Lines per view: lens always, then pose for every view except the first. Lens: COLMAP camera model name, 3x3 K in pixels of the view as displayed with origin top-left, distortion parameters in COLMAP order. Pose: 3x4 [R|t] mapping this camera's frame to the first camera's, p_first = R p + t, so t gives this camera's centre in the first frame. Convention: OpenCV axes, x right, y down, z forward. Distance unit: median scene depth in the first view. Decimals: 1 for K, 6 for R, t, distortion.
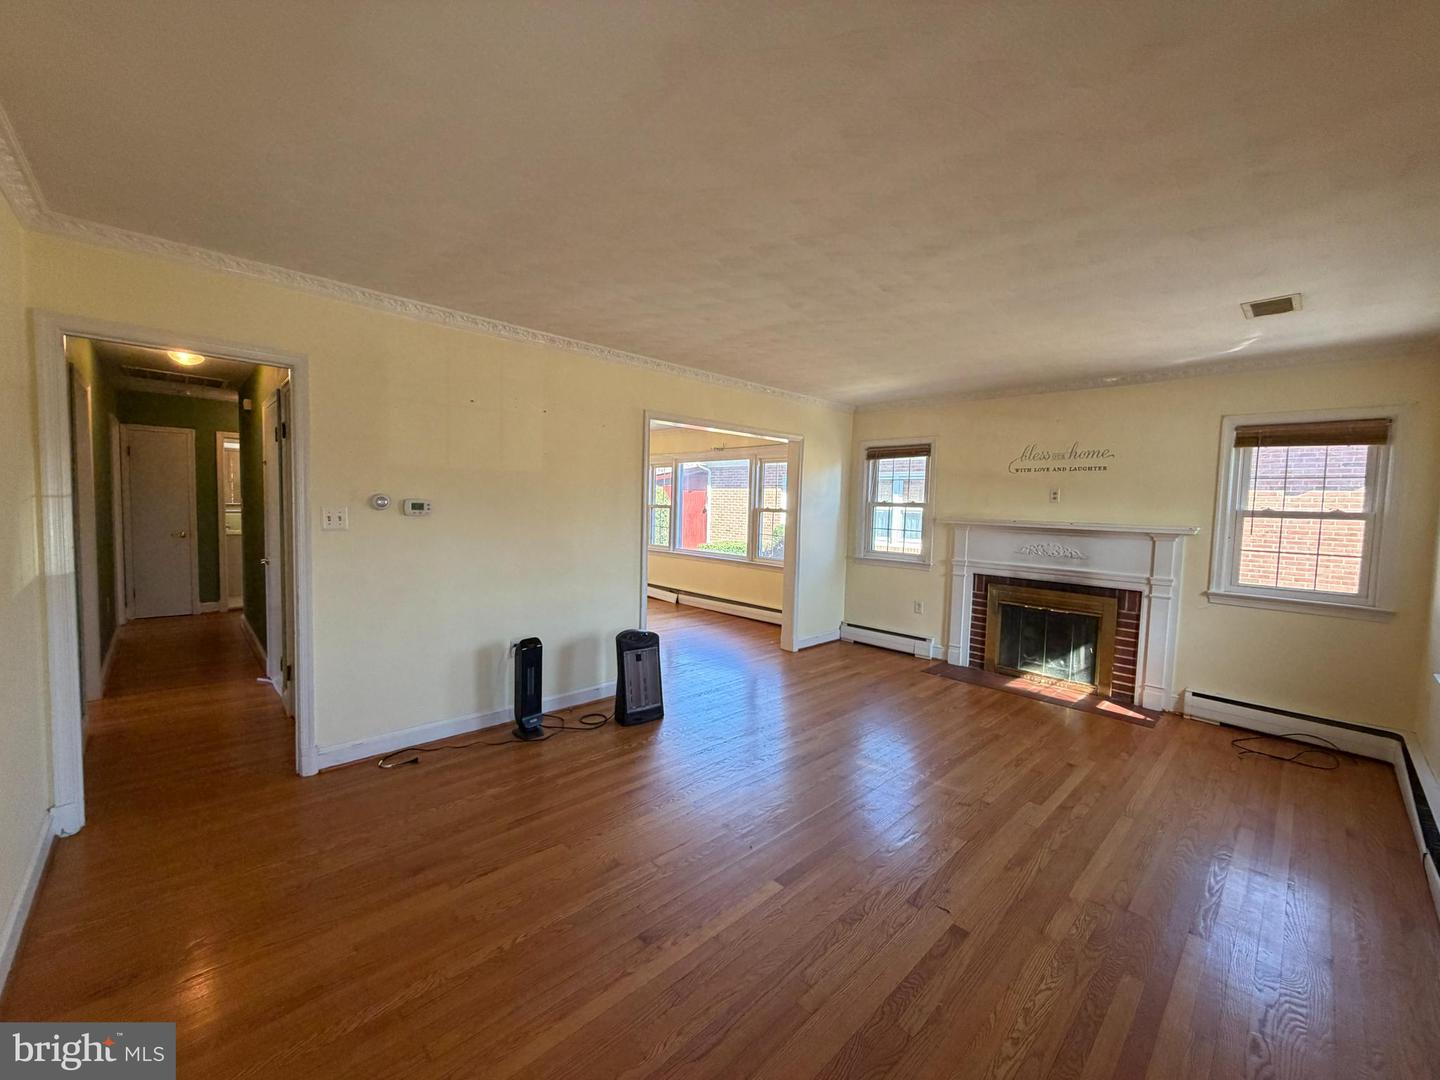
lens RADIAL K [[573.9, 0, 717.5], [0, 573.9, 539.3], [0, 0, 1]] dist [0.000736, 0.000029]
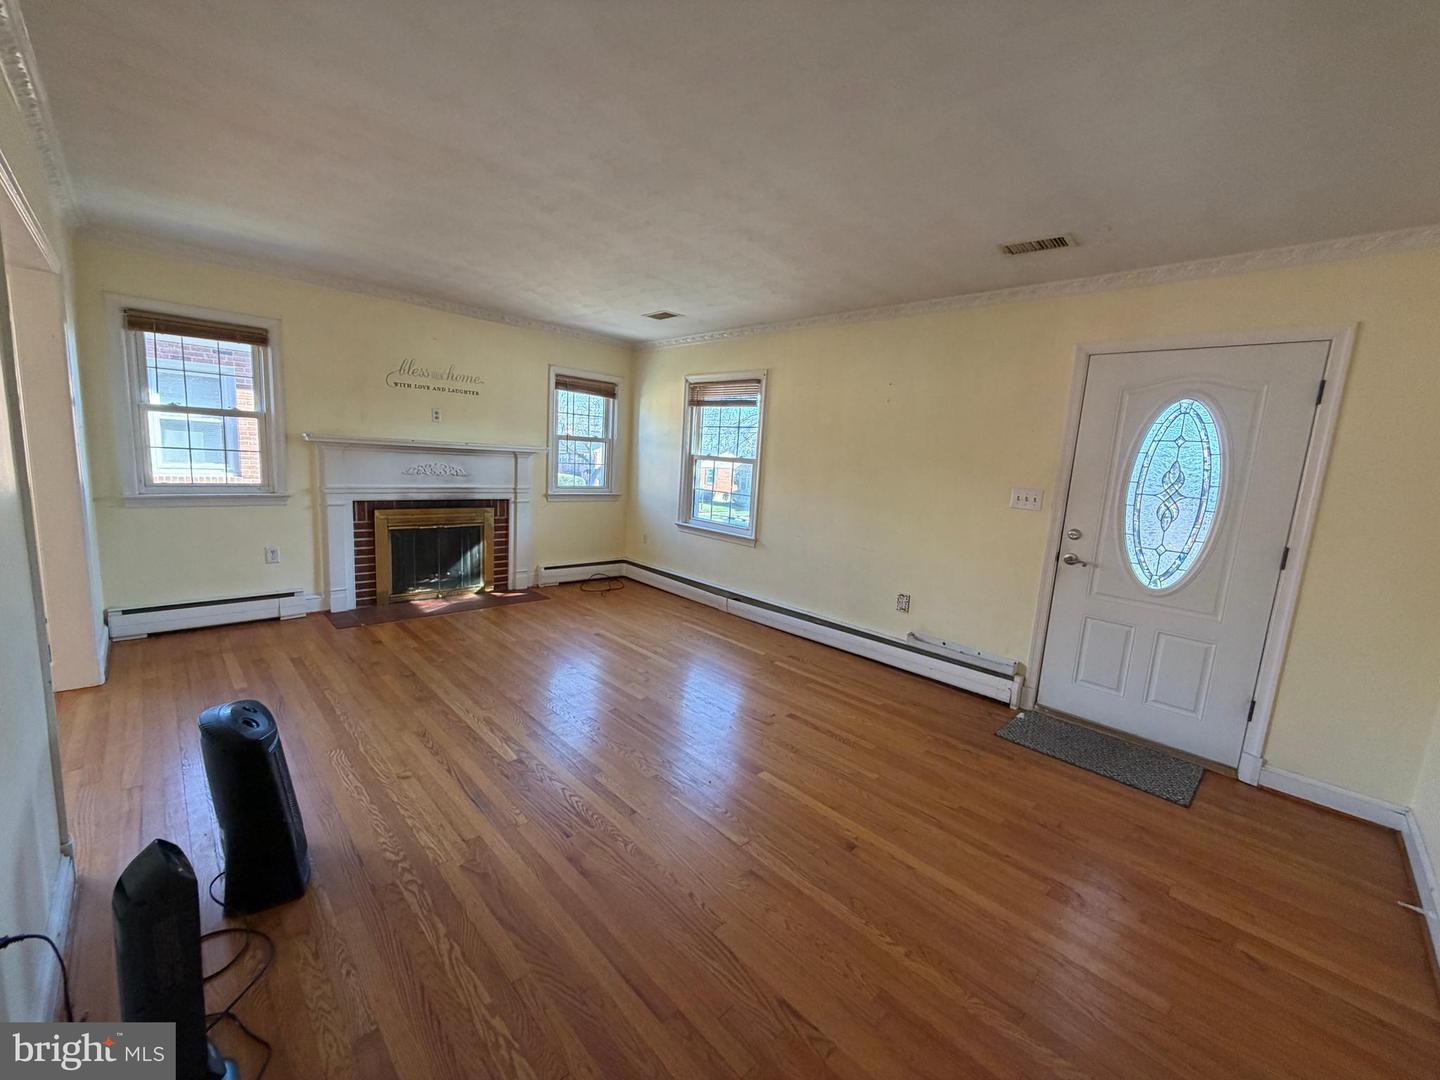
lens RADIAL K [[573.9, 0, 717.5], [0, 573.9, 539.3], [0, 0, 1]] dist [0.000736, 0.000029]
pose [[-0.008835, -0.180106, 0.983608, -0.476520], [-0.001547, 0.983647, 0.180099, -0.045667], [-0.999960, 0.000069, -0.008969, 0.536093]]
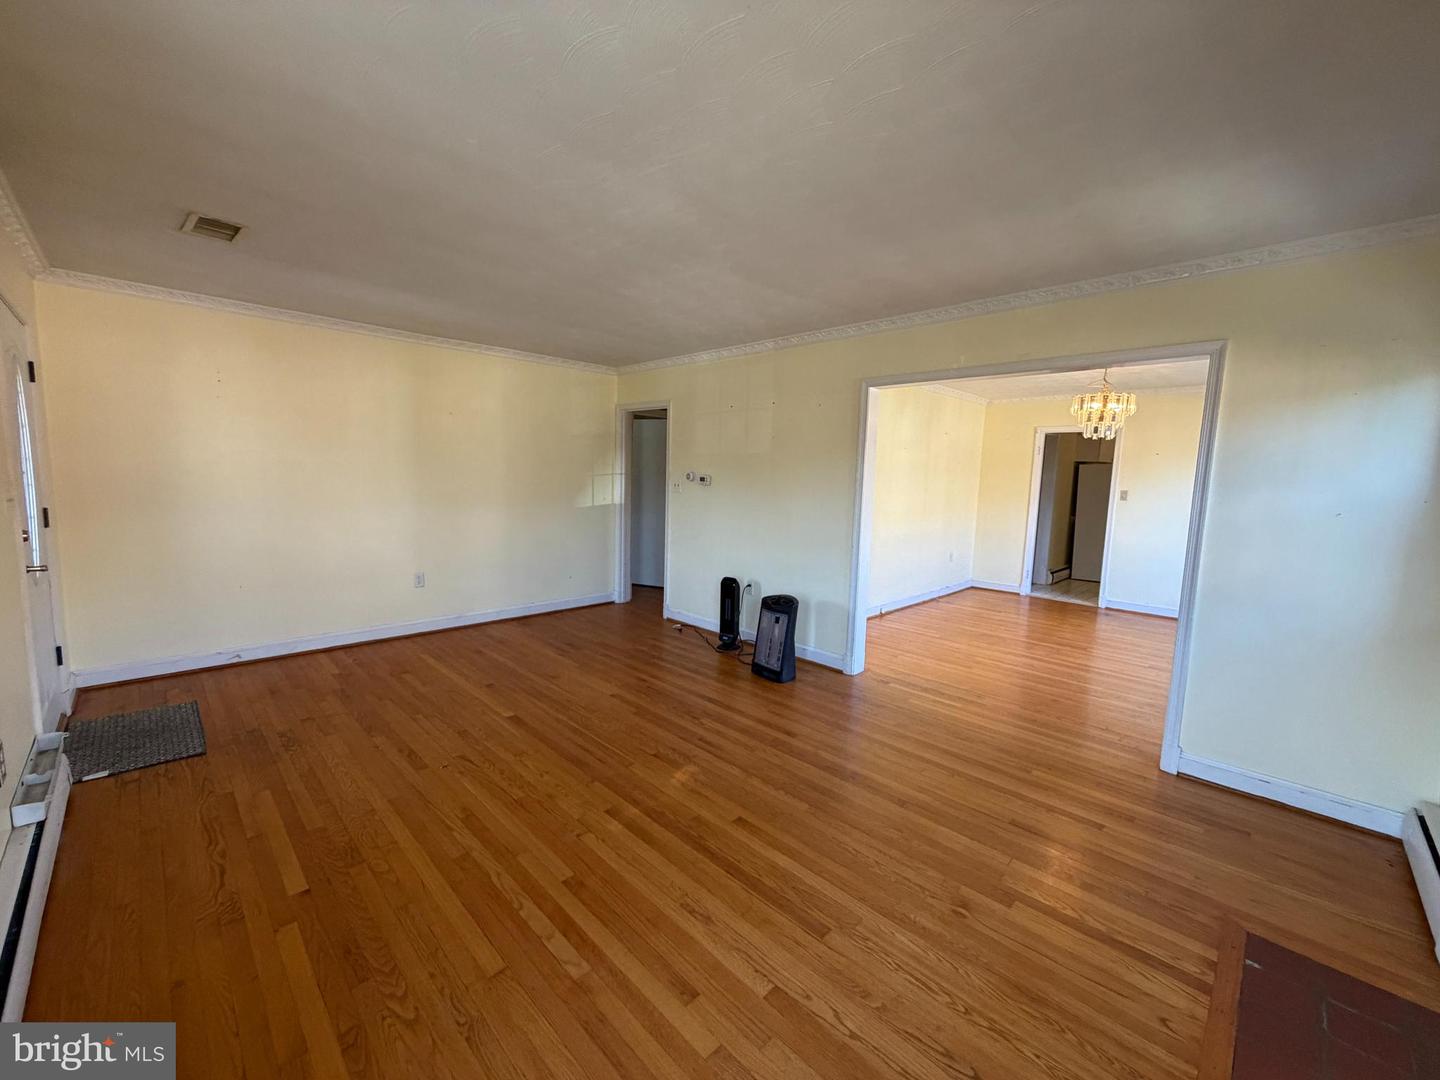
lens RADIAL K [[573.9, 0, 717.5], [0, 573.9, 539.3], [0, 0, 1]] dist [0.000736, 0.000029]
pose [[0.021096, 0.088679, -0.995837, 0.778703], [-0.090611, 0.992129, 0.086429, -0.023705], [0.995663, 0.088411, 0.028966, 0.712987]]
